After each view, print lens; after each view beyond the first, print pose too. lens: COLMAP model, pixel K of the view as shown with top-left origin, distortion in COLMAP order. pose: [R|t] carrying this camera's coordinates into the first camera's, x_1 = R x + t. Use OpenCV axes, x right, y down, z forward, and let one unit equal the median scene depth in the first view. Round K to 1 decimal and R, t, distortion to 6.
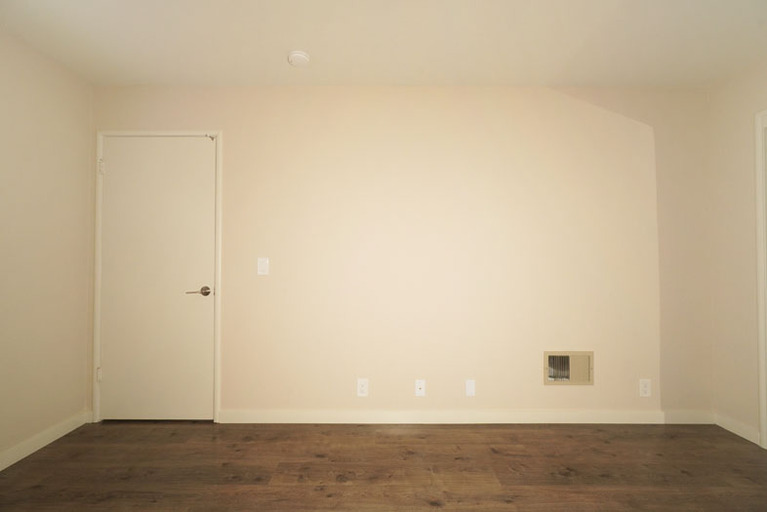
lens RADIAL K [[317.6, 0, 374.0], [0, 317.6, 269.5], [0, 0, 1]] dist [-0.000511, -0.000011]
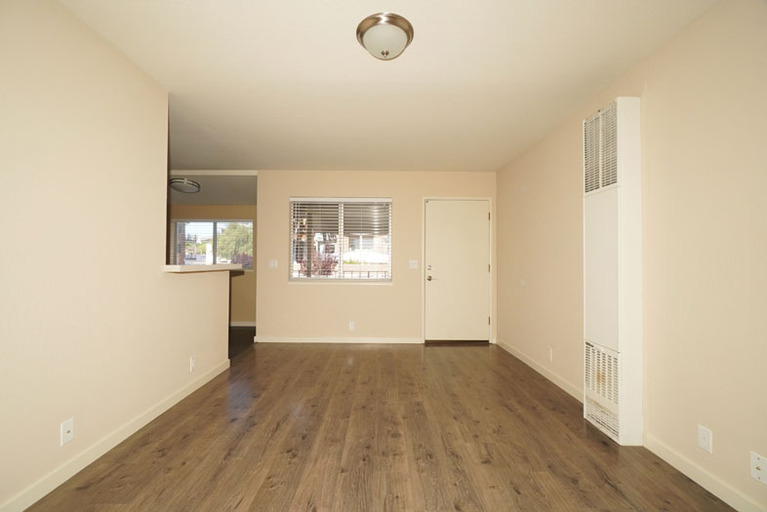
lens RADIAL K [[339.5, 0, 383.5], [0, 339.5, 256.0], [0, 0, 1]] dist [0.000306, 0.000204]
pose [[0.004261, 0.008108, 0.999958, -1.563794], [-0.020251, 0.999763, -0.008020, -0.011701], [-0.999786, -0.020216, 0.004424, 0.936783]]
